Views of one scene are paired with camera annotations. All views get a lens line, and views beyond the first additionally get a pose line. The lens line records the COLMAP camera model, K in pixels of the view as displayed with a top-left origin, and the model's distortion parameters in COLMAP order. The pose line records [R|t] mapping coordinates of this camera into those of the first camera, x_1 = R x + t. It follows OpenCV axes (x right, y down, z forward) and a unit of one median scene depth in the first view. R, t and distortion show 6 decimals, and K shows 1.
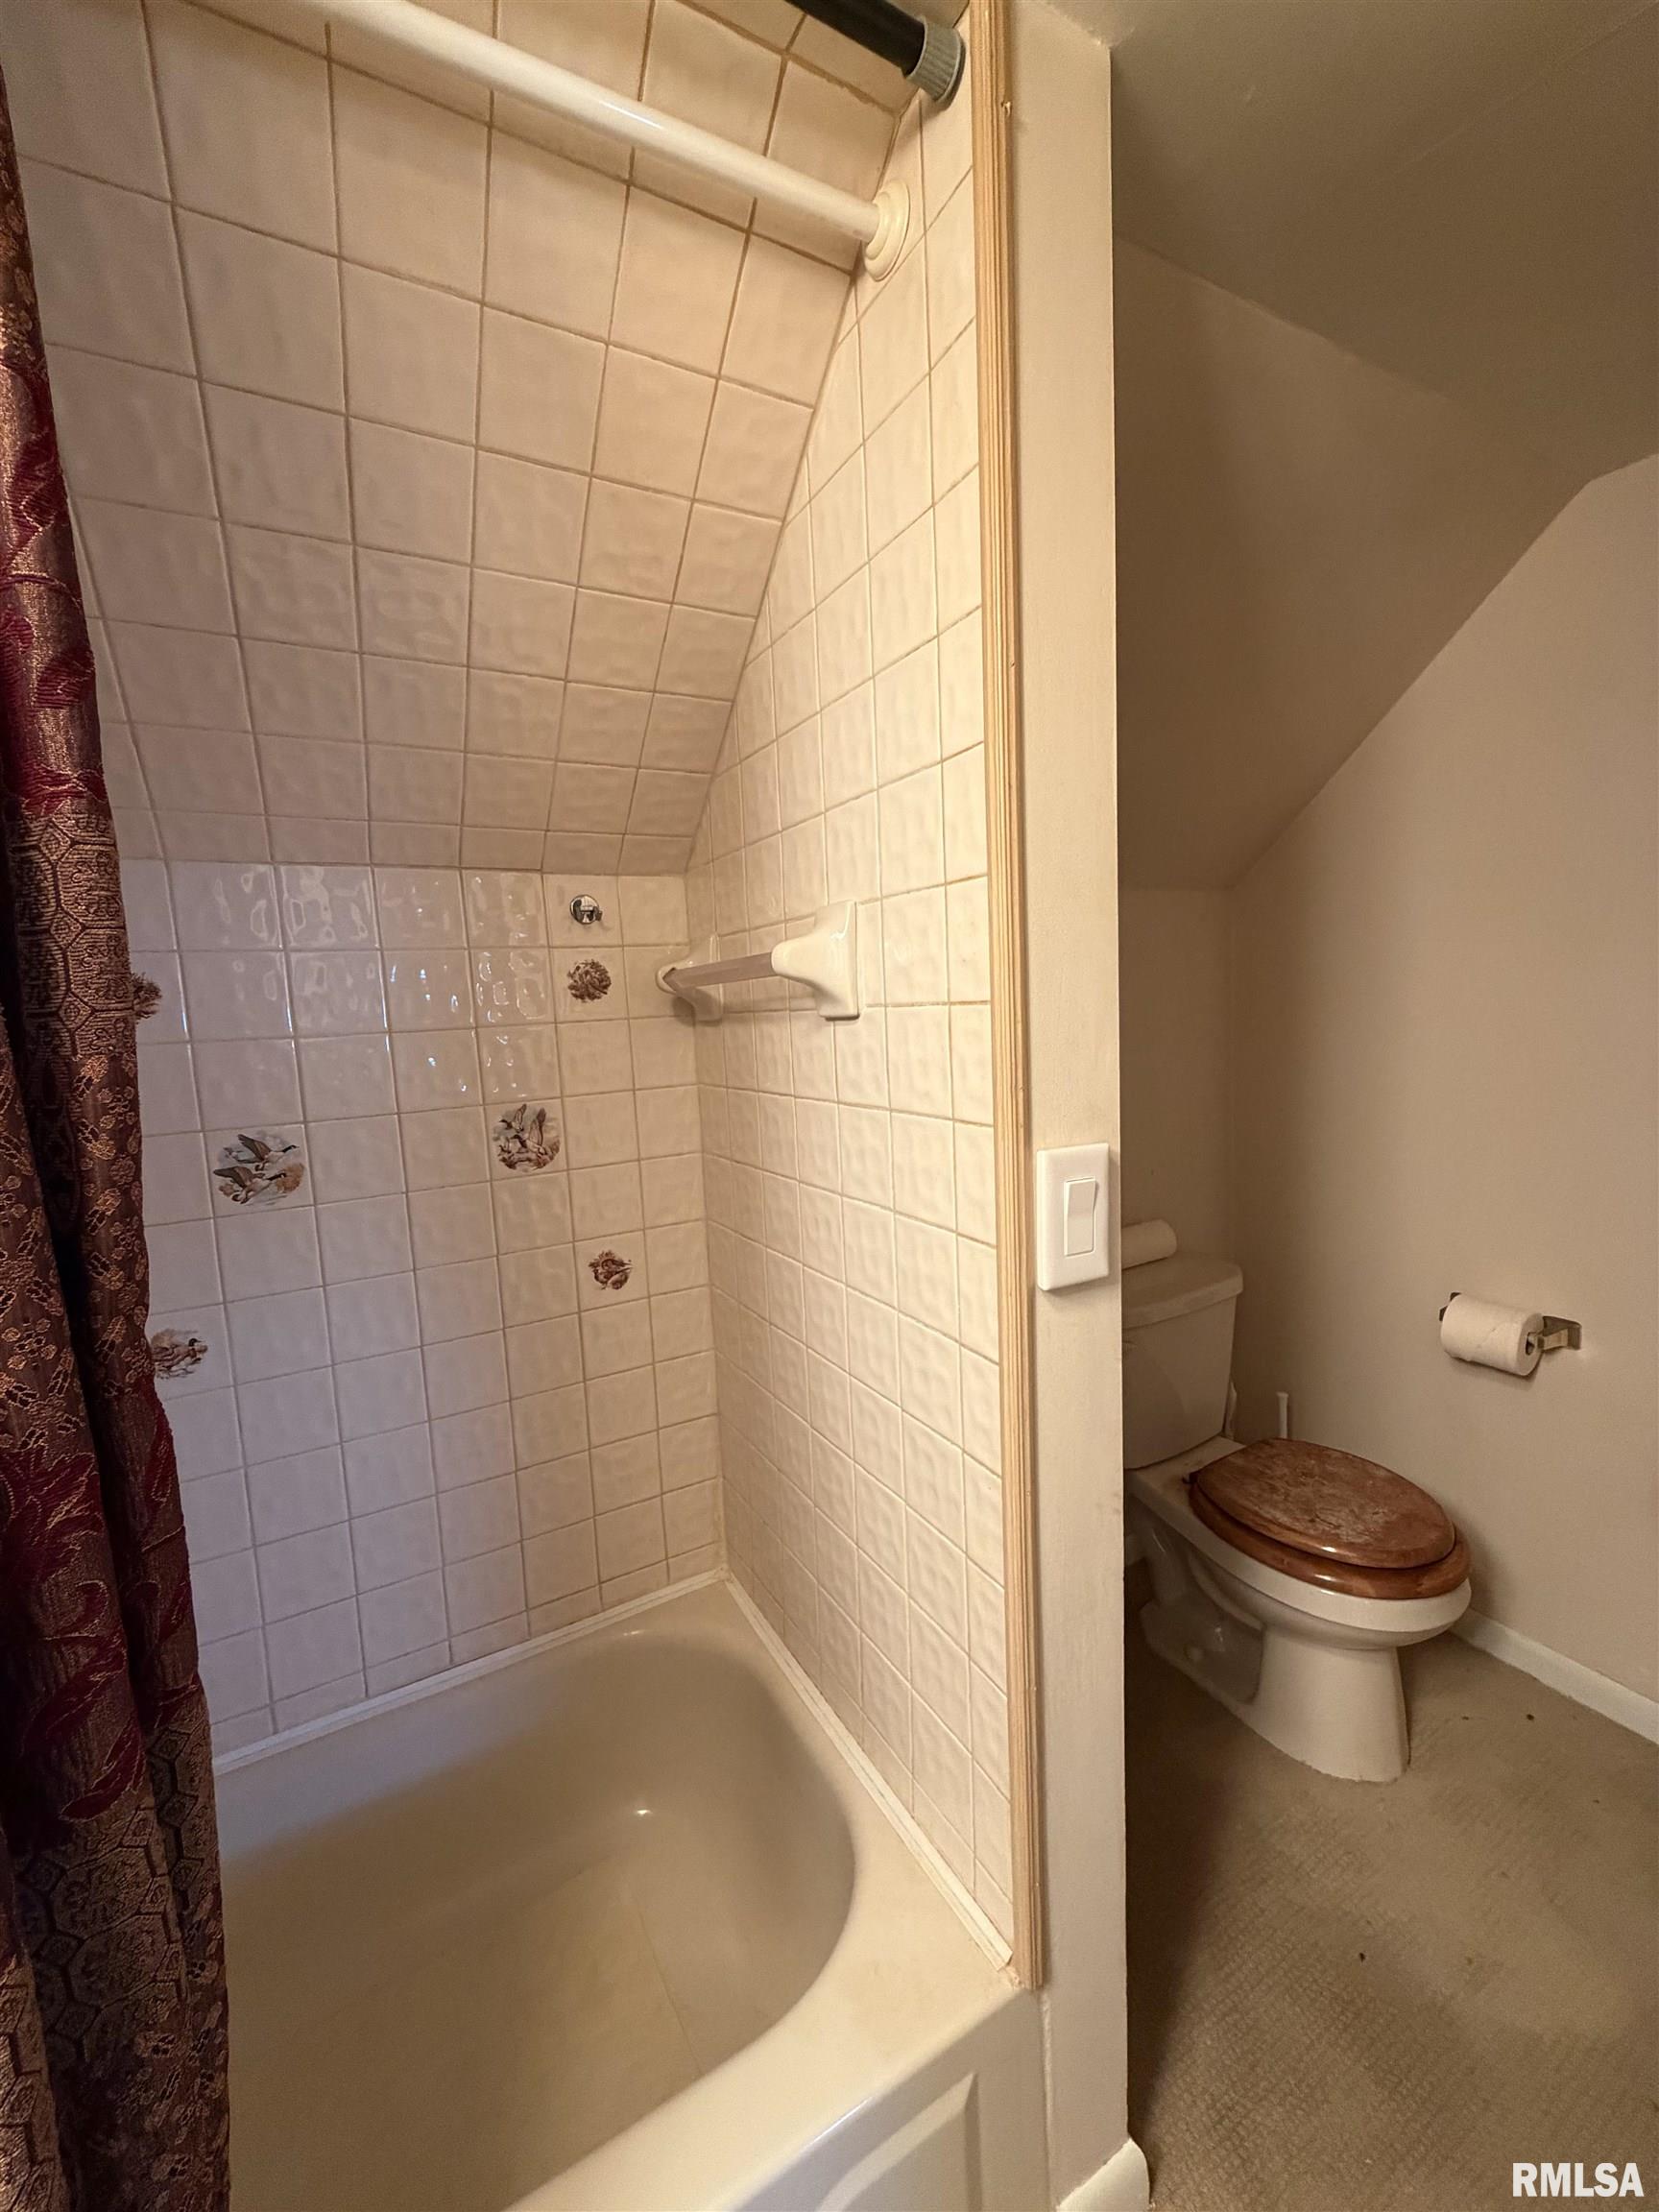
lens RADIAL K [[886.9, 0, 828.1], [0, 886.9, 1101.6], [0, 0, 1]] dist [-0.000424, 0.000770]
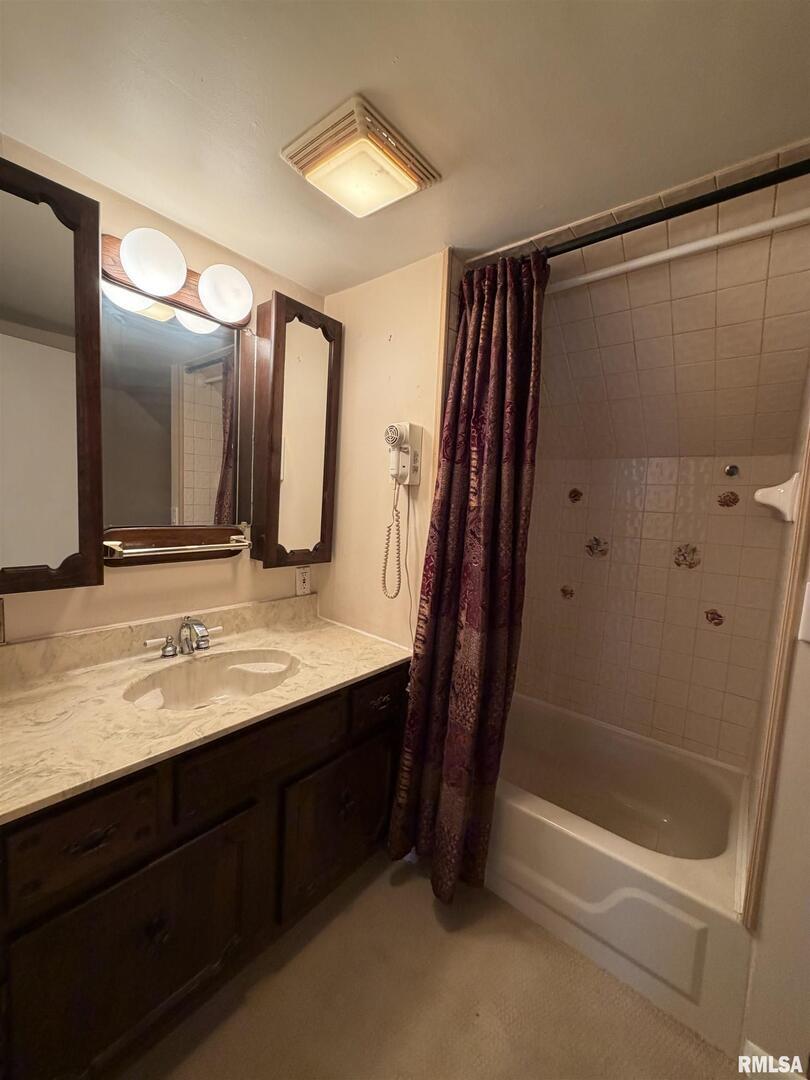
lens RADIAL K [[433.0, 0, 404.3], [0, 433.0, 537.8], [0, 0, 1]] dist [-0.000424, 0.000770]
pose [[0.364110, 0.148612, -0.919423, 0.538209], [-0.165291, 0.981827, 0.093240, 0.006127], [0.916571, 0.118023, 0.382057, -0.278260]]
